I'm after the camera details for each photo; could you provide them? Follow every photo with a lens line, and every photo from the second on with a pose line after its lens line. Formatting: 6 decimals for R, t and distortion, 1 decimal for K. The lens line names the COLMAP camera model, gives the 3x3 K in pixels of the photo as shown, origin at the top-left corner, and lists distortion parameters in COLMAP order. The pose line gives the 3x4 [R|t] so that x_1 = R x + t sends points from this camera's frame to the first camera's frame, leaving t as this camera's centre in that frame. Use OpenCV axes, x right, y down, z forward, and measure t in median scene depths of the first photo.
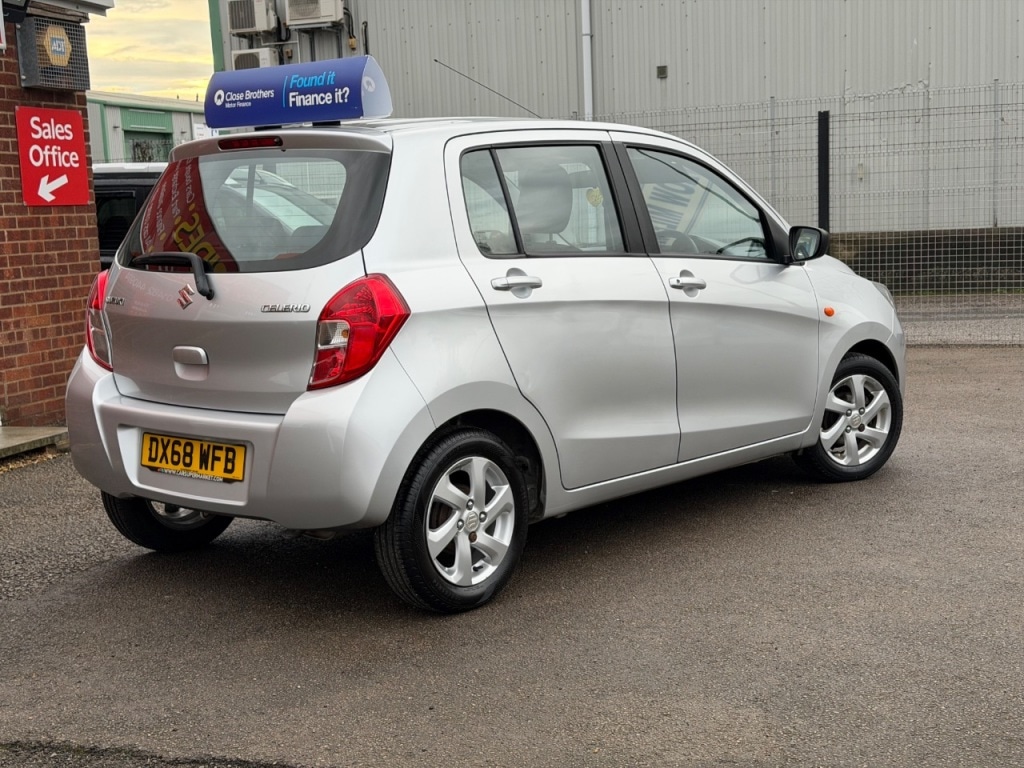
lens RADIAL K [[1411.1, 0, 519.2], [0, 1411.1, 381.0], [0, 0, 1]] dist [0.110868, 0.000000]
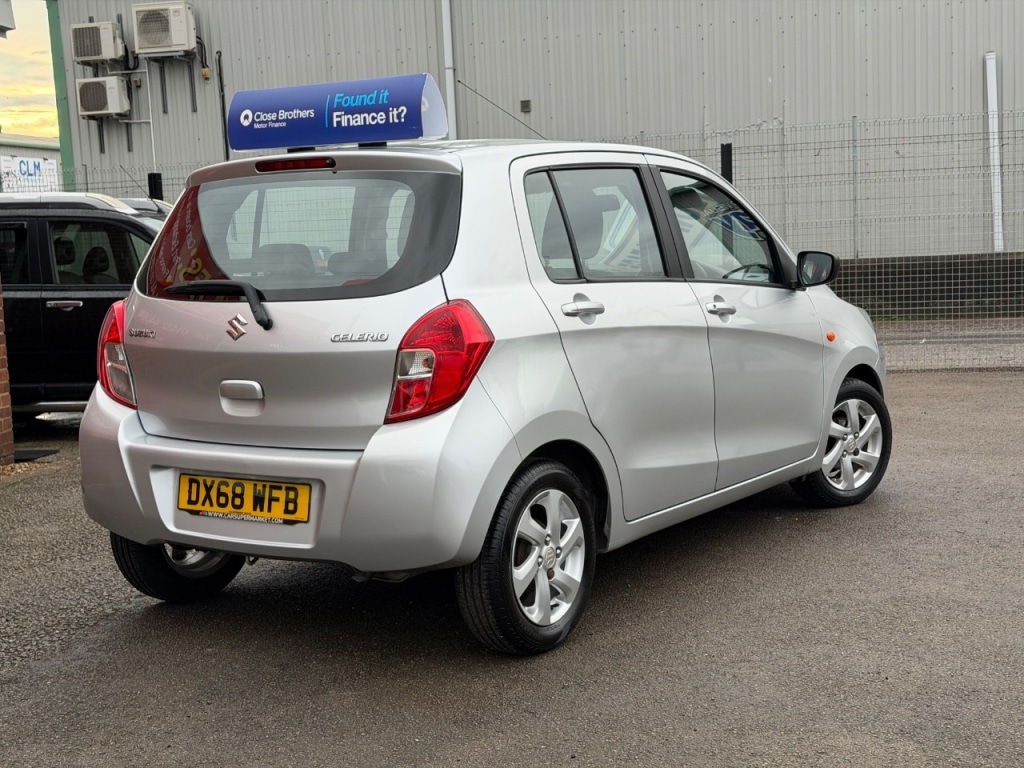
lens RADIAL K [[1411.1, 0, 519.5], [0, 1411.1, 381.2], [0, 0, 1]] dist [0.110868, 0.000000]
pose [[0.991471, -0.017095, 0.129202, -0.165354], [0.020258, 0.999525, -0.023209, 0.001724], [-0.128744, 0.025628, 0.991347, 0.046935]]
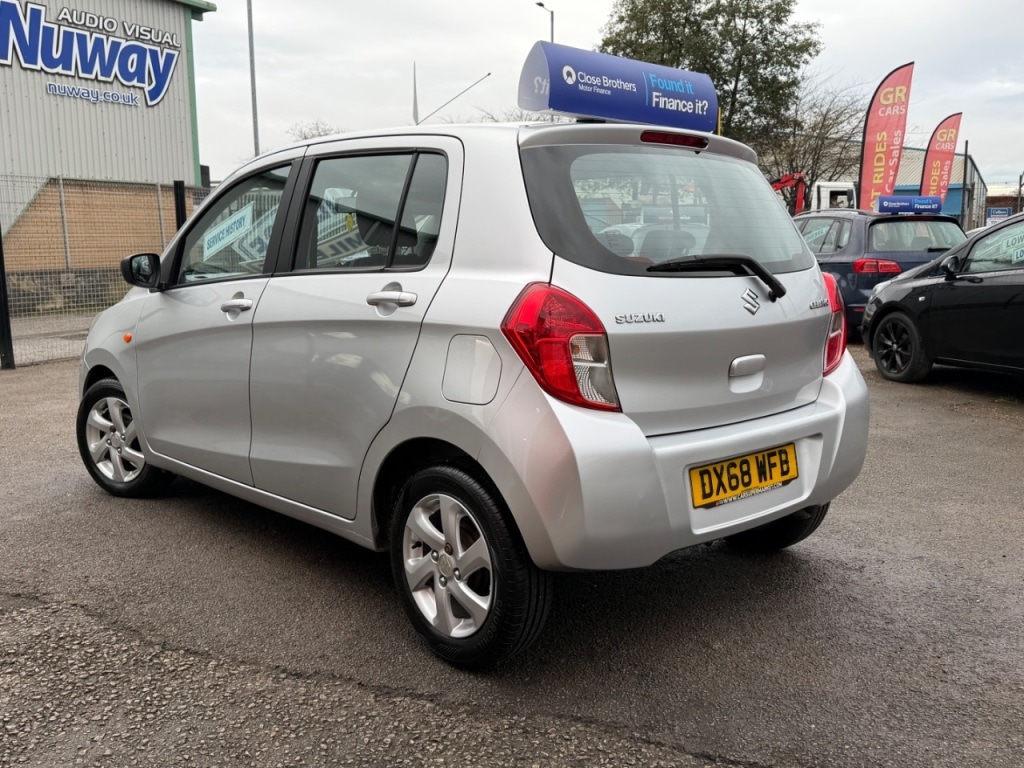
lens RADIAL K [[935.4, 0, 507.2], [0, 935.4, 387.8], [0, 0, 1]] dist [0.056208, 0.000000]
pose [[0.126169, -0.113945, 0.985443, -0.831222], [0.125595, 0.987222, 0.098071, -0.080665], [-0.984026, 0.111393, 0.138868, 1.040007]]
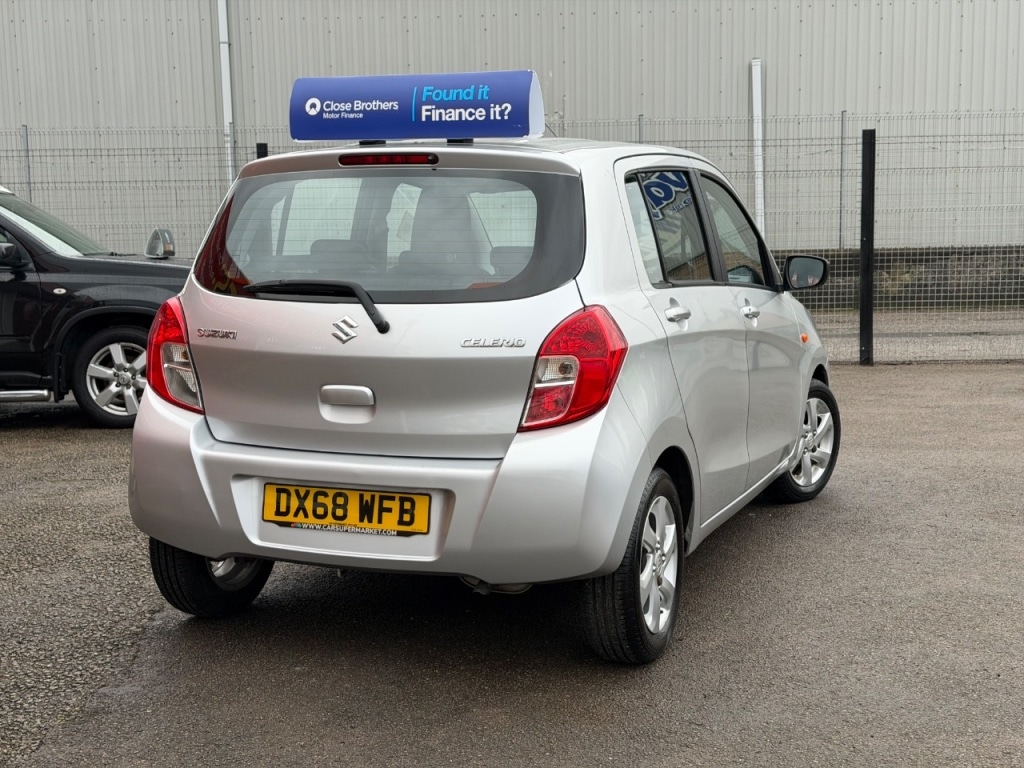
lens RADIAL K [[1411.1, 0, 510.8], [0, 1411.1, 380.0], [0, 0, 1]] dist [0.110868, 0.000000]
pose [[0.944123, -0.014968, 0.329252, -0.414488], [0.018669, 0.999793, -0.008083, -0.018030], [-0.329063, 0.013779, 0.944207, 0.123251]]
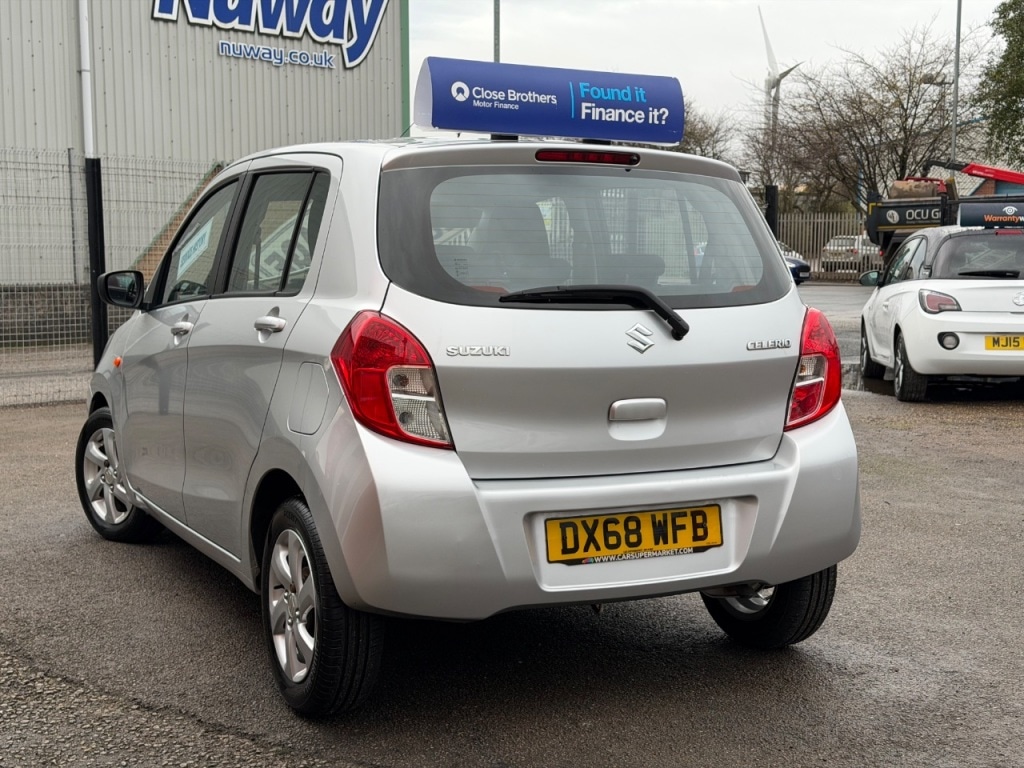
lens RADIAL K [[1411.1, 0, 510.2], [0, 1411.1, 391.0], [0, 0, 1]] dist [0.110868, 0.000000]
pose [[0.388707, -0.052571, 0.919860, -0.984167], [0.094536, 0.995377, 0.016939, -0.048287], [-0.916498, 0.080376, 0.391880, 0.724430]]
